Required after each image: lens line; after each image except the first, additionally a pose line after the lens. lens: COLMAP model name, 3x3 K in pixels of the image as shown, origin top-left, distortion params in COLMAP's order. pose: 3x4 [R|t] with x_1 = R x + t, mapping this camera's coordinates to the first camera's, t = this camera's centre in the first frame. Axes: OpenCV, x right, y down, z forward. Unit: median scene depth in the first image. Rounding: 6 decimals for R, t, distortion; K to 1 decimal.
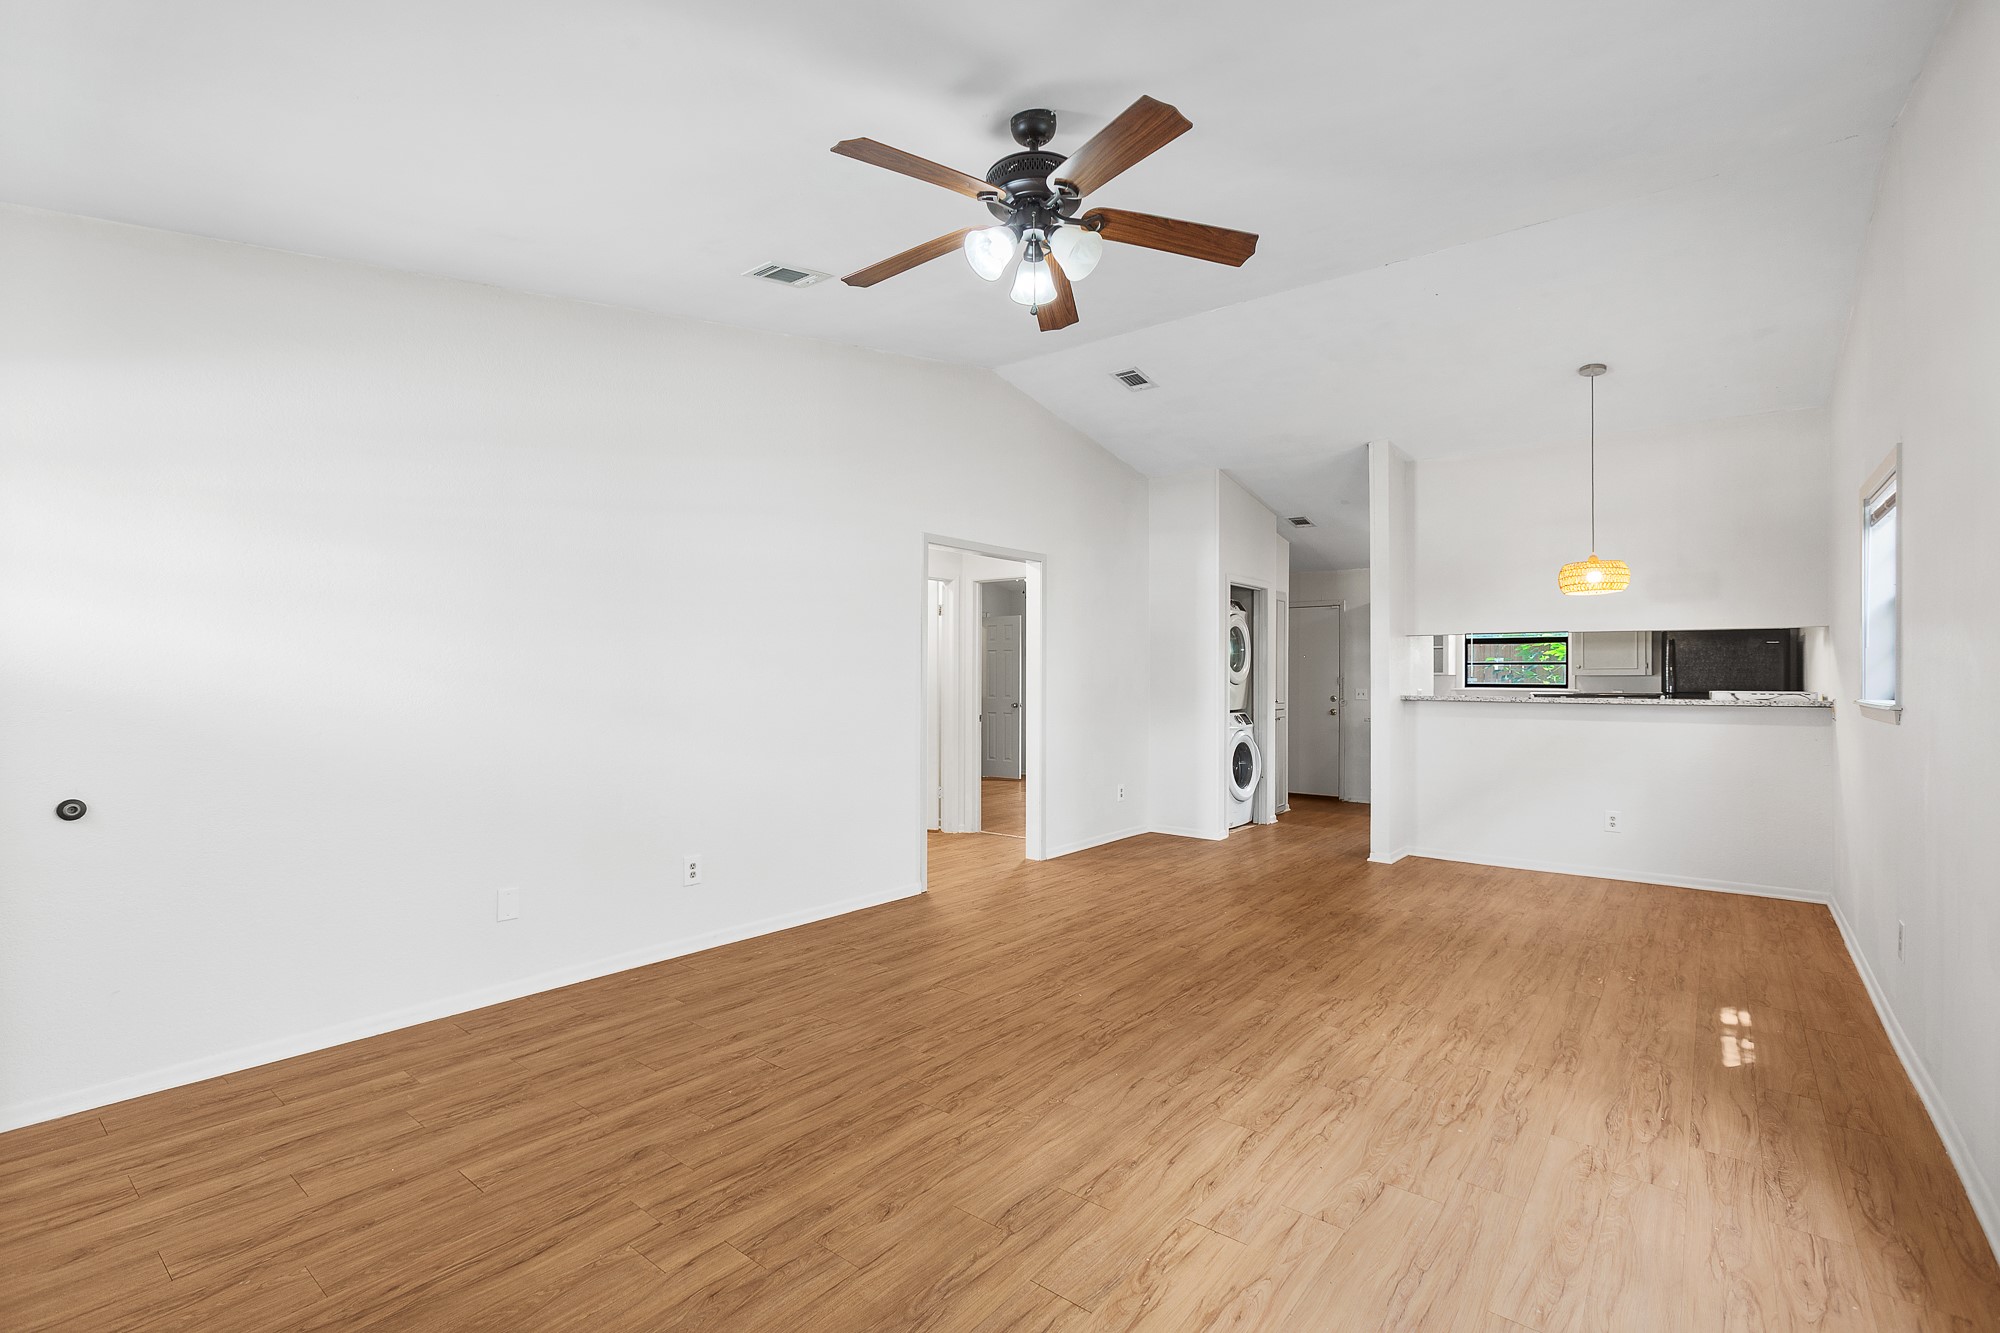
lens RADIAL K [[896.1, 0, 1000.0], [0, 896.1, 666.5], [0, 0, 1]] dist [-0.015309, 0.009156]
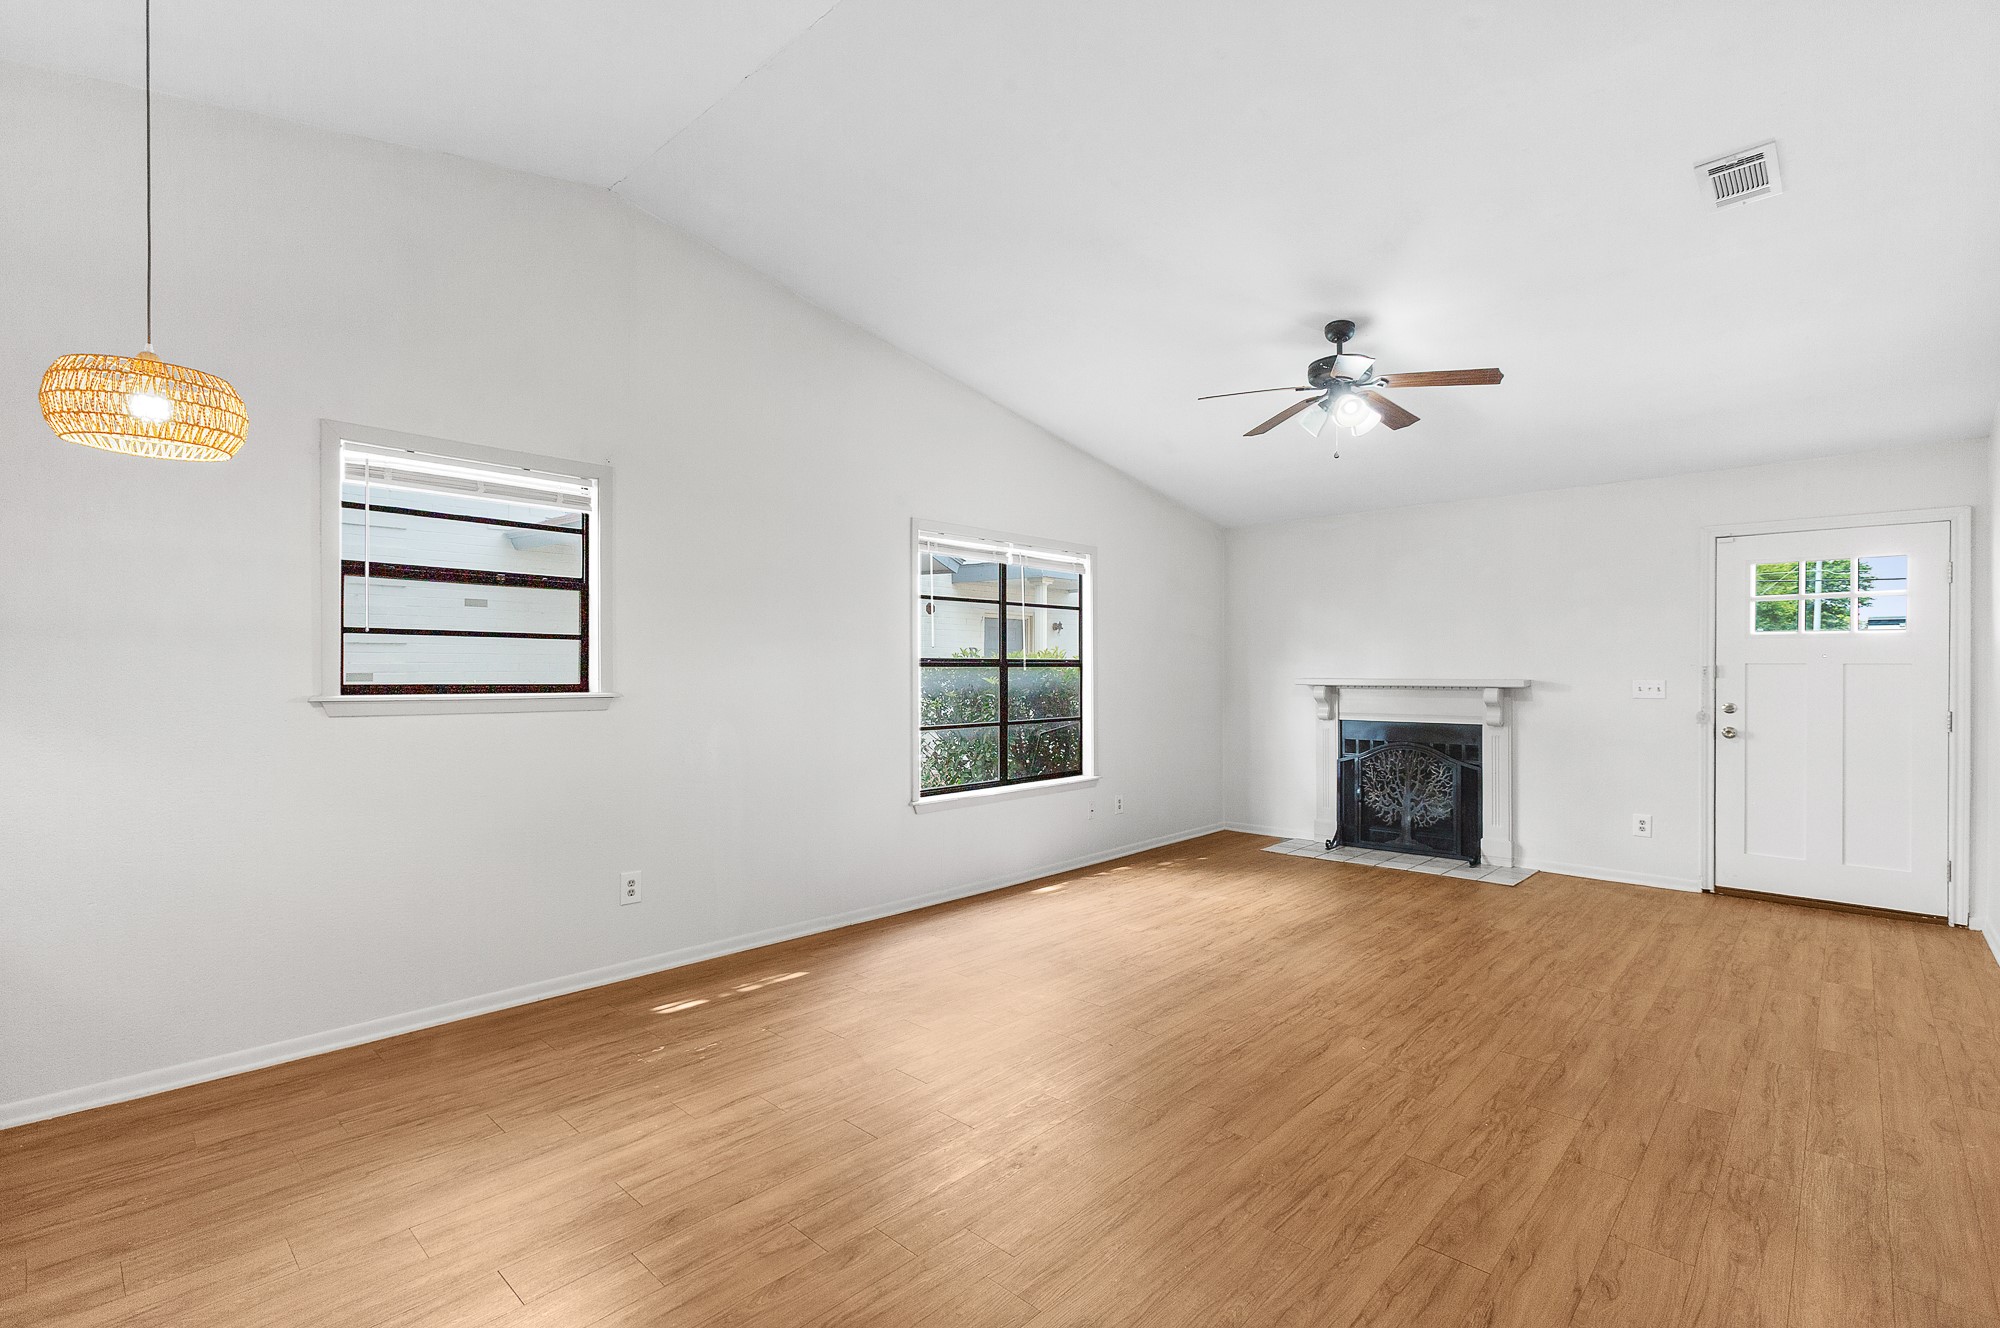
lens RADIAL K [[915.3, 0, 977.4], [0, 915.3, 663.5], [0, 0, 1]] dist [-0.001221, -0.000080]
pose [[-0.995265, -0.007359, 0.096920, 0.422143], [-0.009596, 0.999698, -0.022631, 0.028032], [-0.096724, -0.023454, -0.995035, 2.155171]]
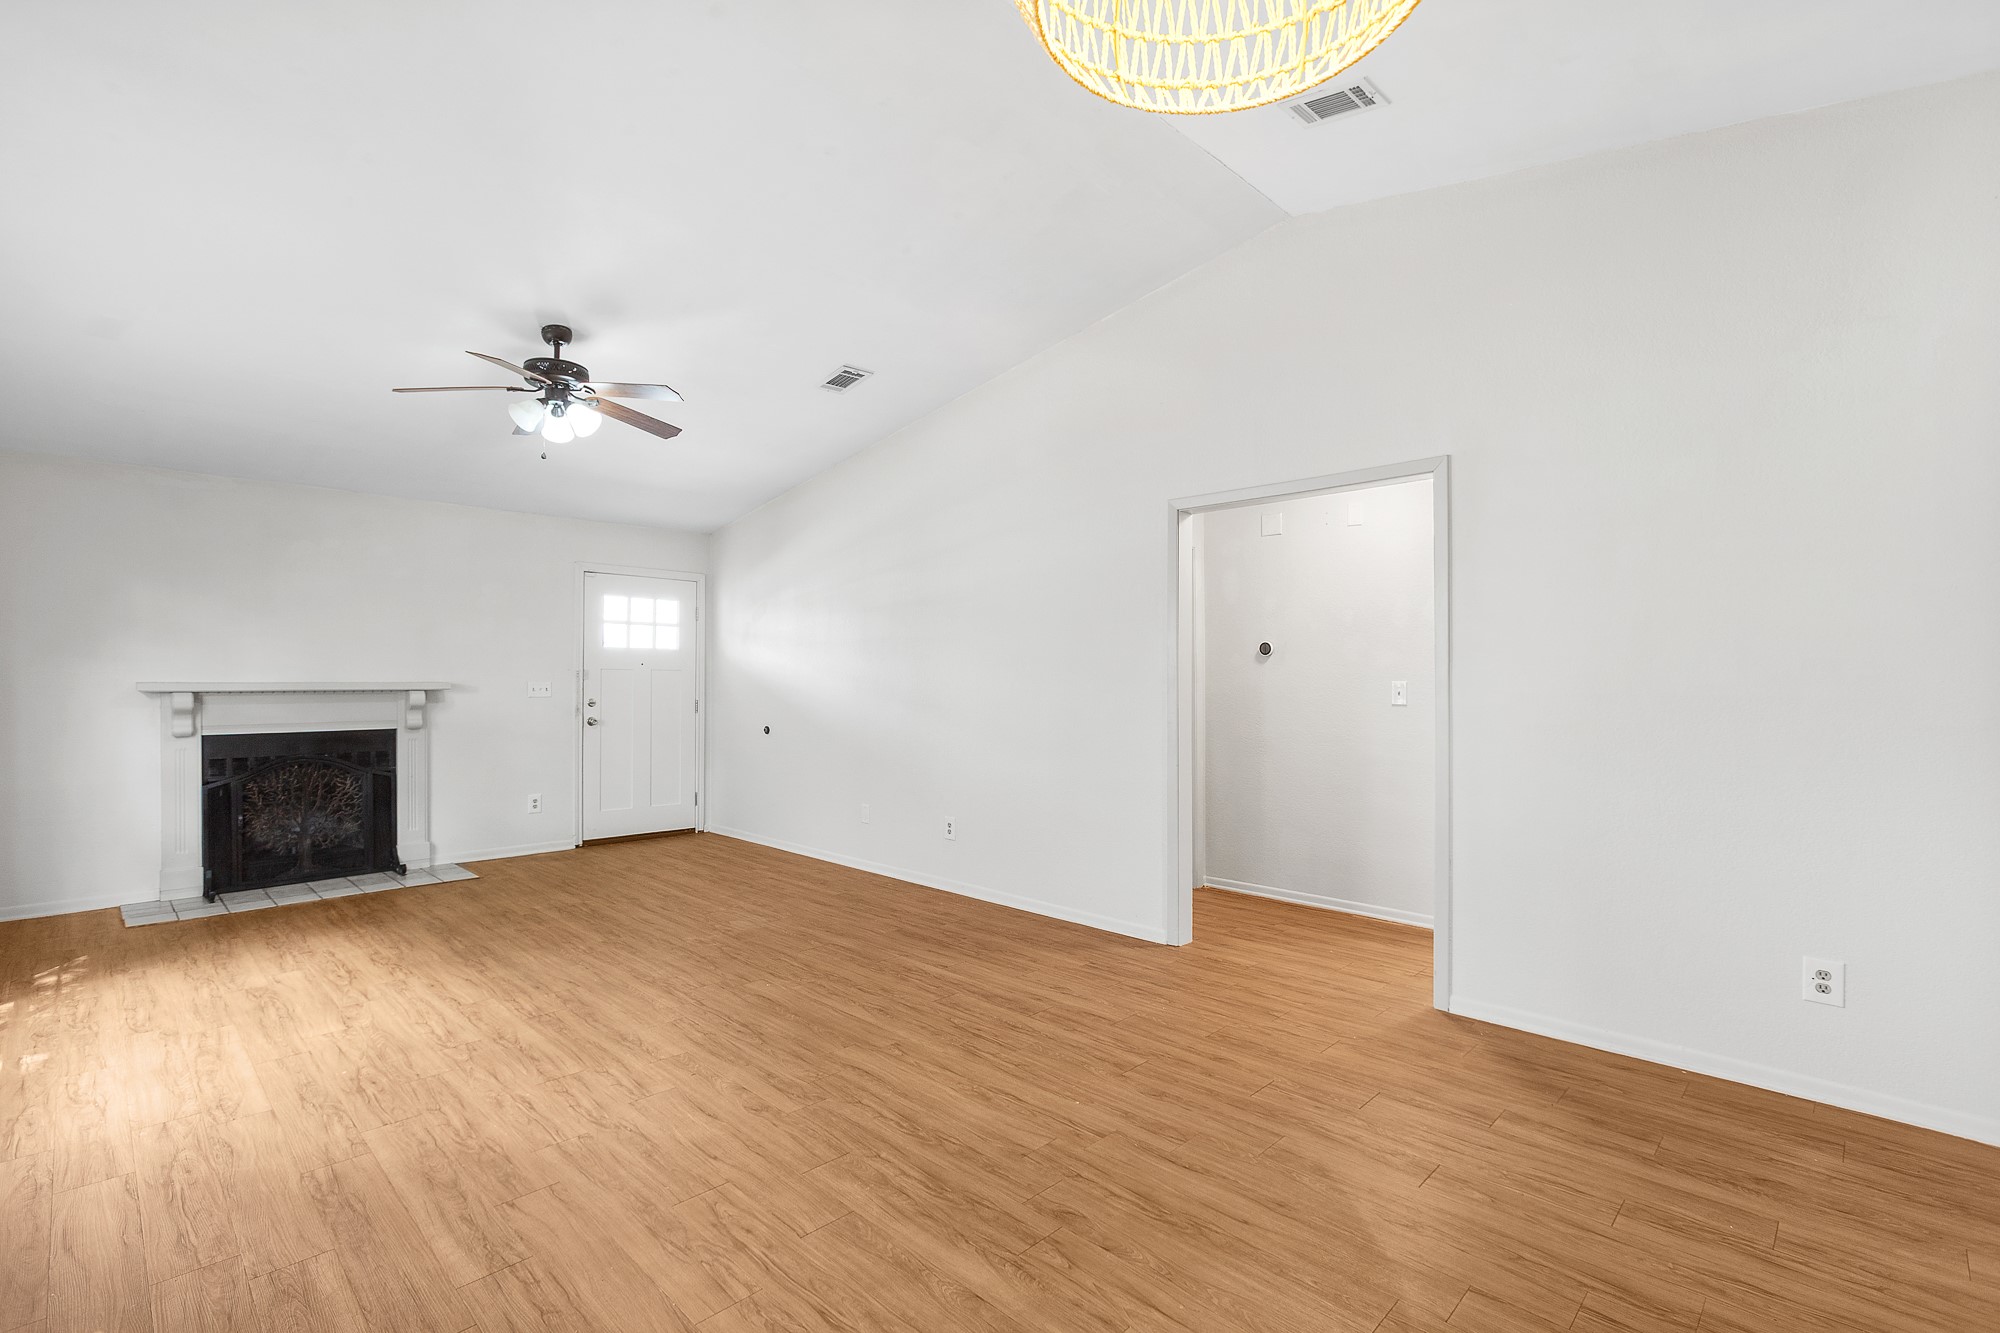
lens RADIAL K [[915.3, 0, 977.4], [0, 915.3, 666.0], [0, 0, 1]] dist [-0.001221, -0.000080]
pose [[-0.118753, -0.019566, -0.992731, 1.263902], [0.010174, 0.999729, -0.020921, 0.026093], [0.992872, -0.012584, -0.118522, 1.547089]]
